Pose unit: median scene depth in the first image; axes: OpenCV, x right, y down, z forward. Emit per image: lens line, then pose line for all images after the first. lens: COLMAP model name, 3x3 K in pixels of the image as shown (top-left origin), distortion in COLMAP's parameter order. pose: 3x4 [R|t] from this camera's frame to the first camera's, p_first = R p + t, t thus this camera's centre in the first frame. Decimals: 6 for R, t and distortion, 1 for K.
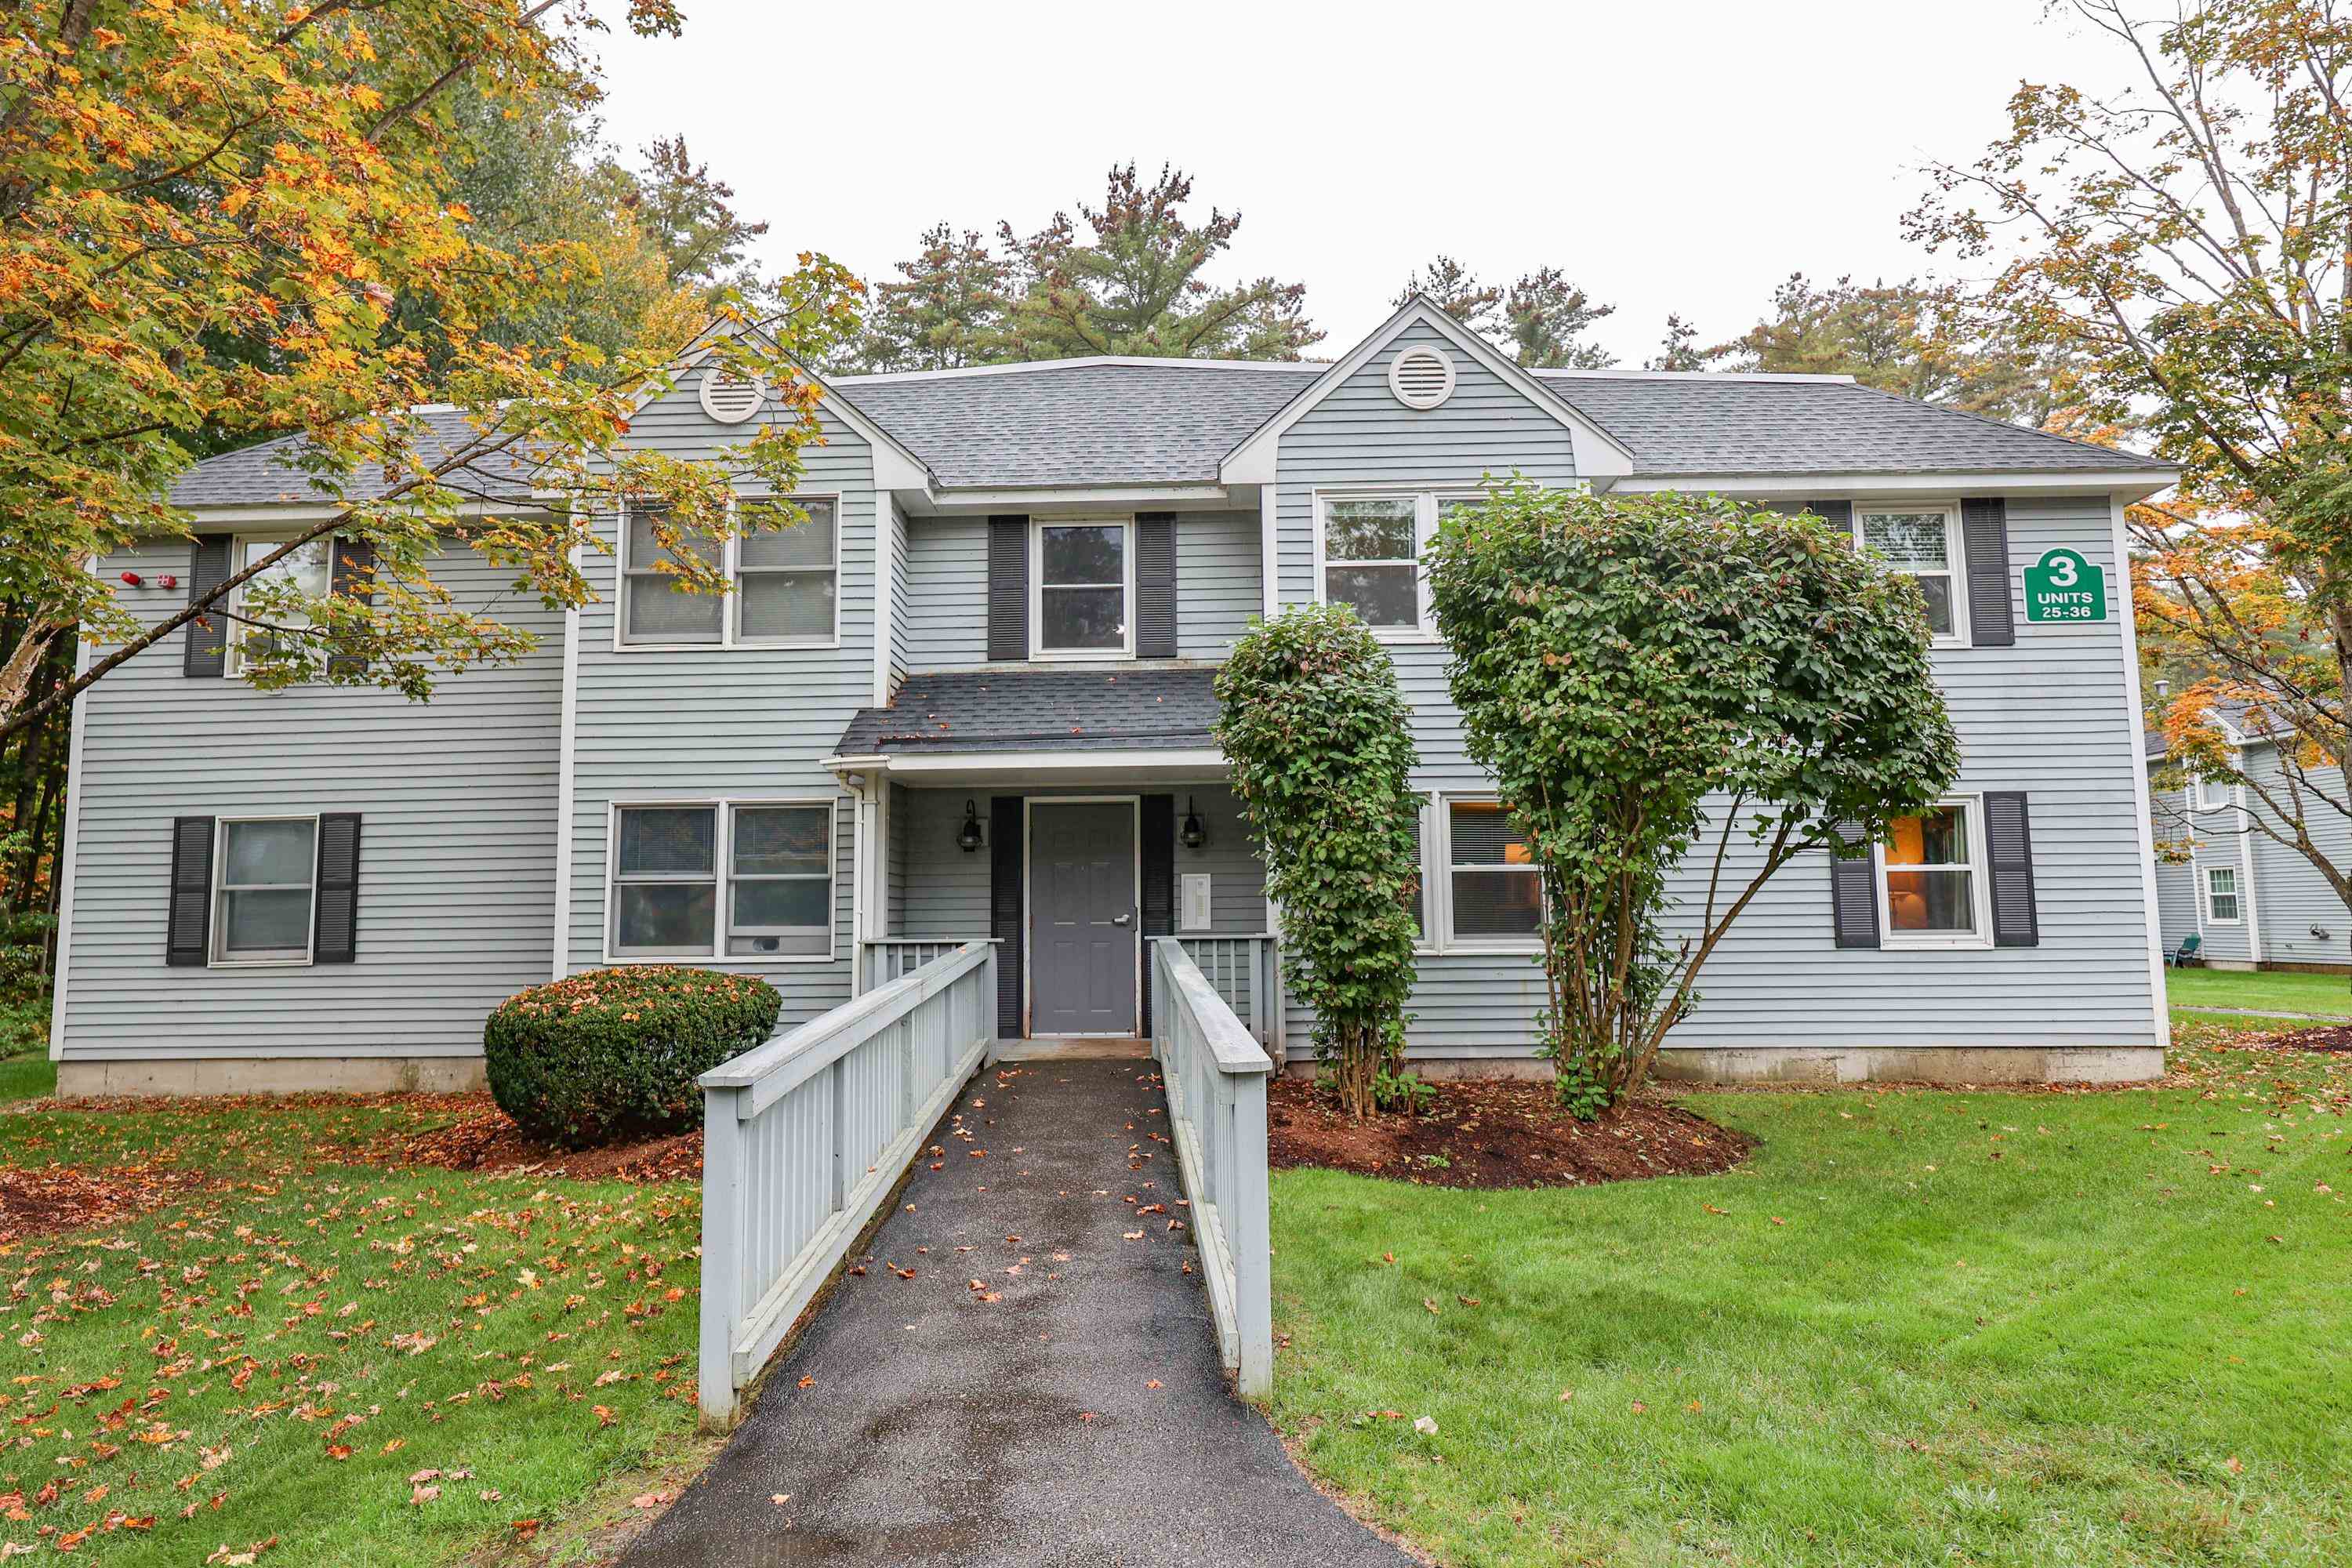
lens RADIAL K [[1253.3, 0, 1176.0], [0, 1253.3, 784.0], [0, 0, 1]] dist [0.000810, 0.000940]
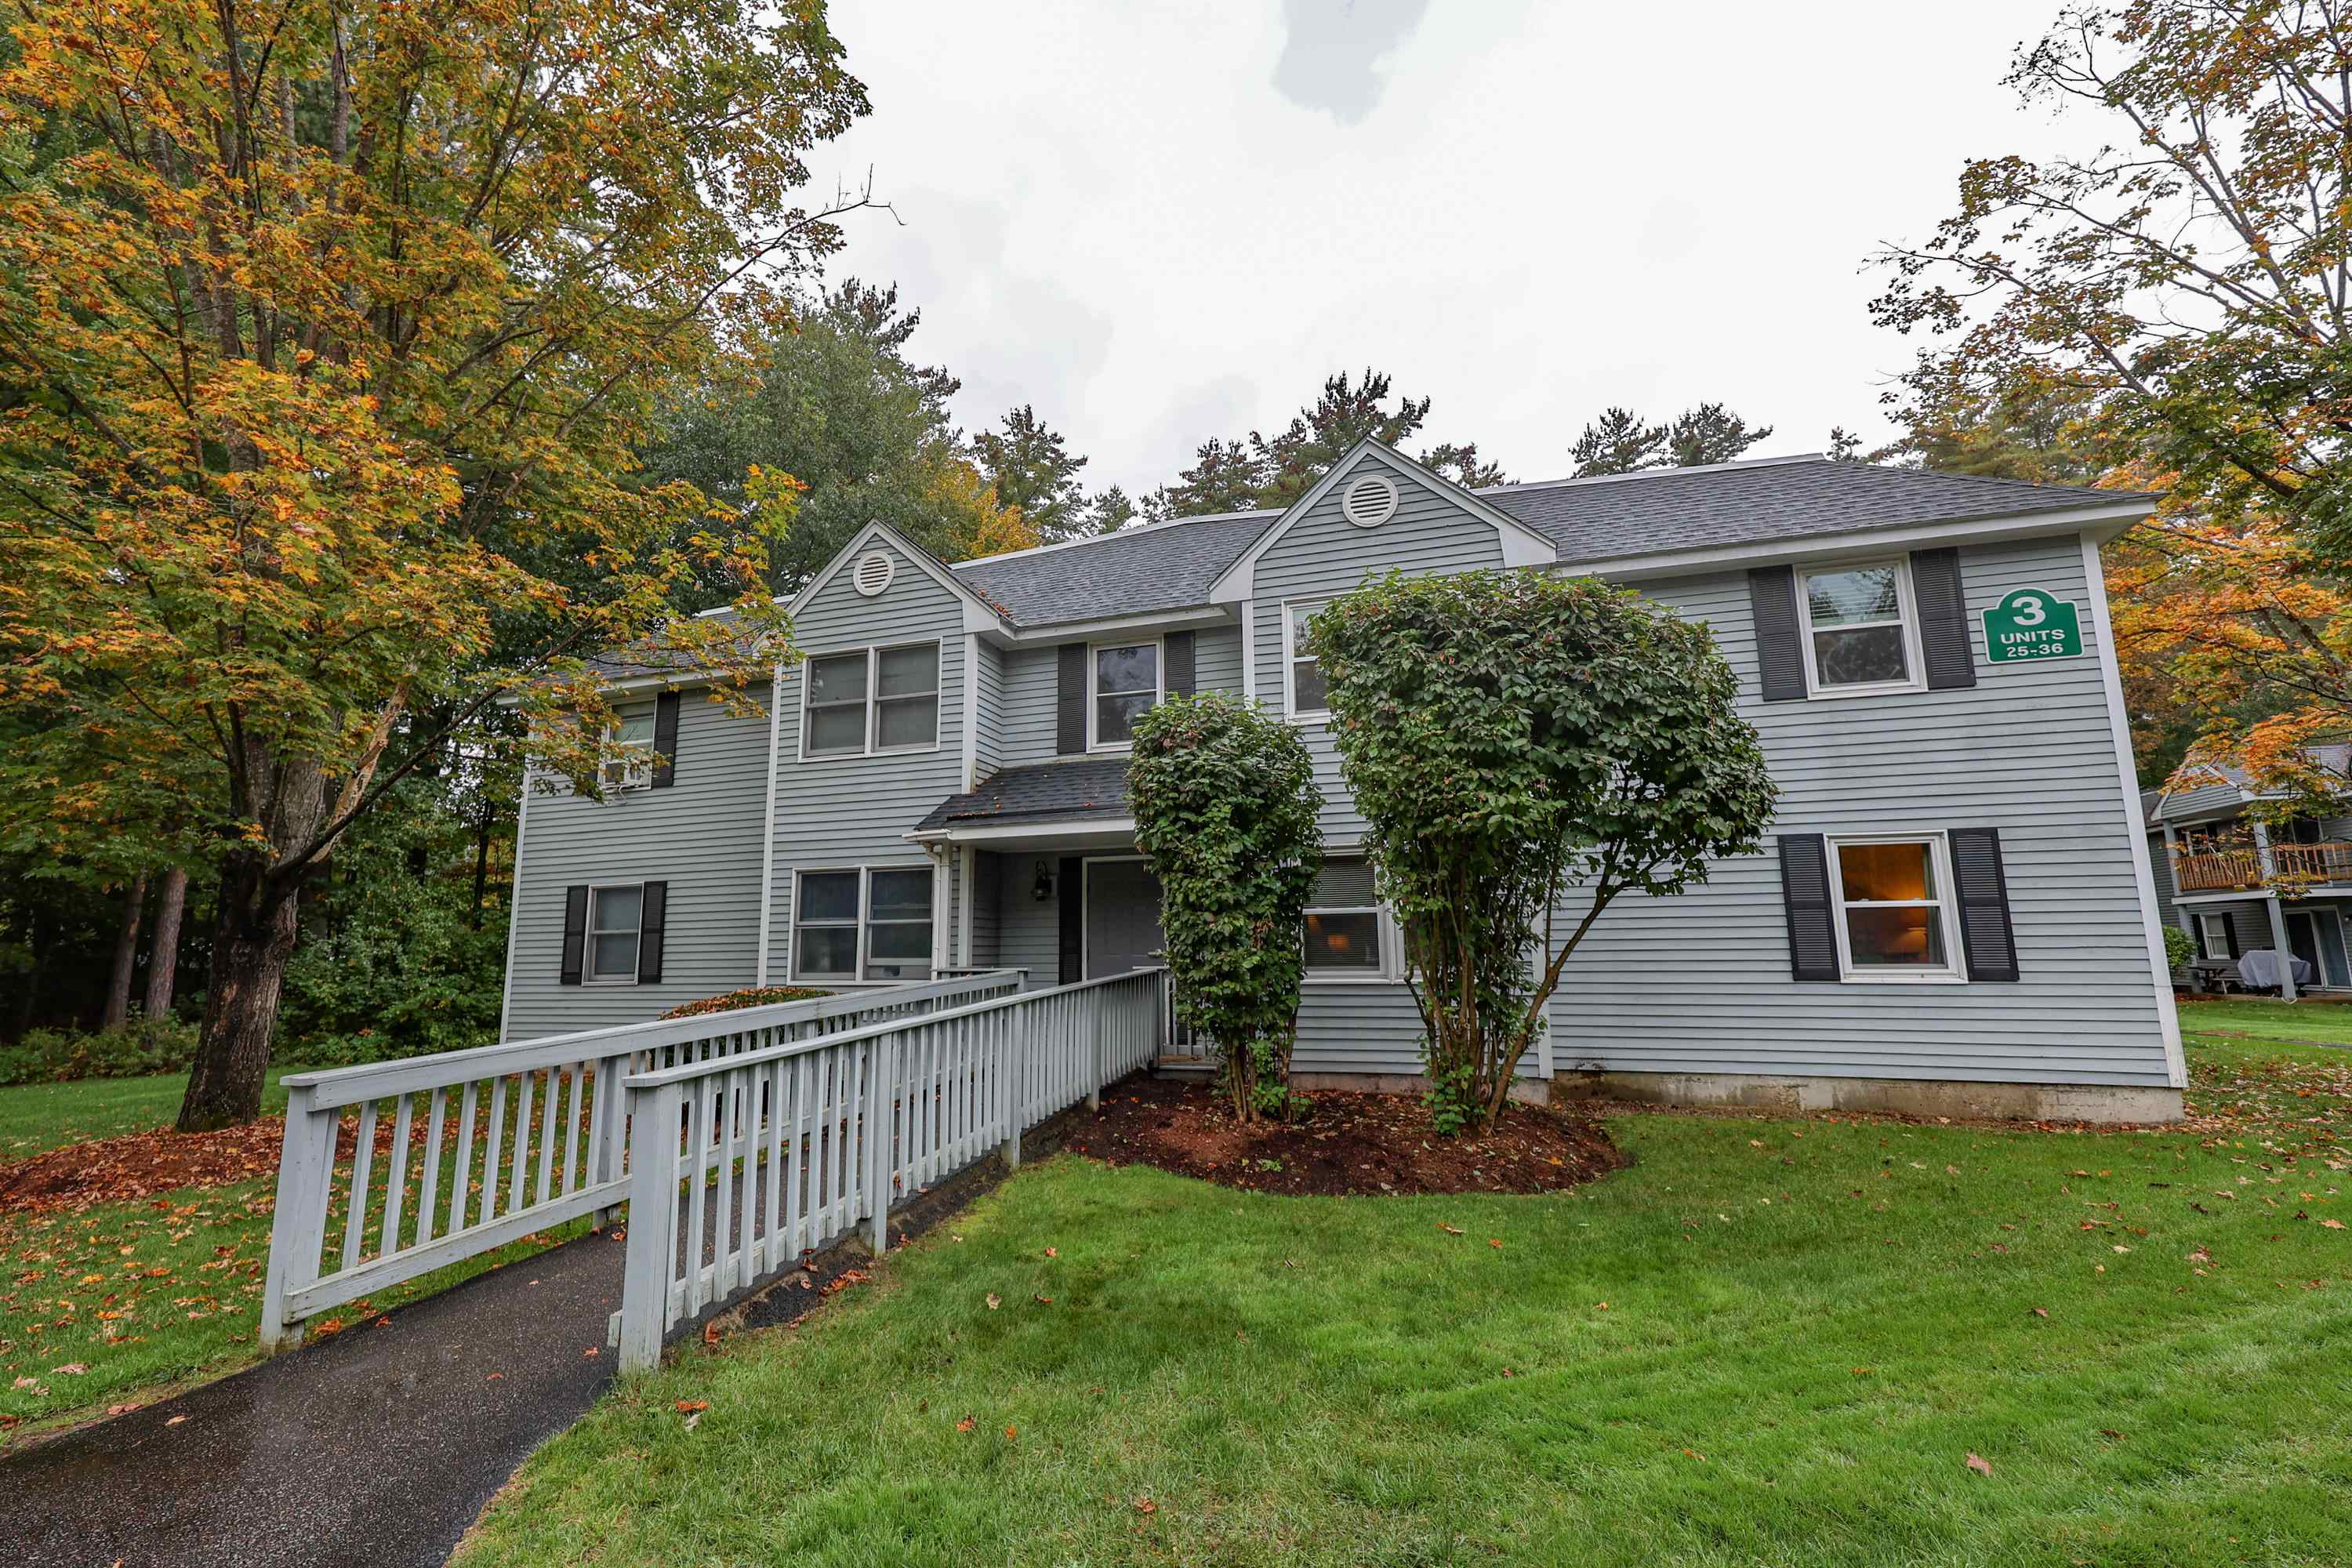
lens RADIAL K [[954.5, 0, 1202.3], [0, 954.5, 799.6], [0, 0, 1]] dist [-0.001890, 0.000091]
pose [[0.964216, -0.041788, -0.261803, 0.256597], [0.027442, 0.997927, -0.058218, 0.010595], [0.263693, 0.048951, 0.963364, 0.082477]]
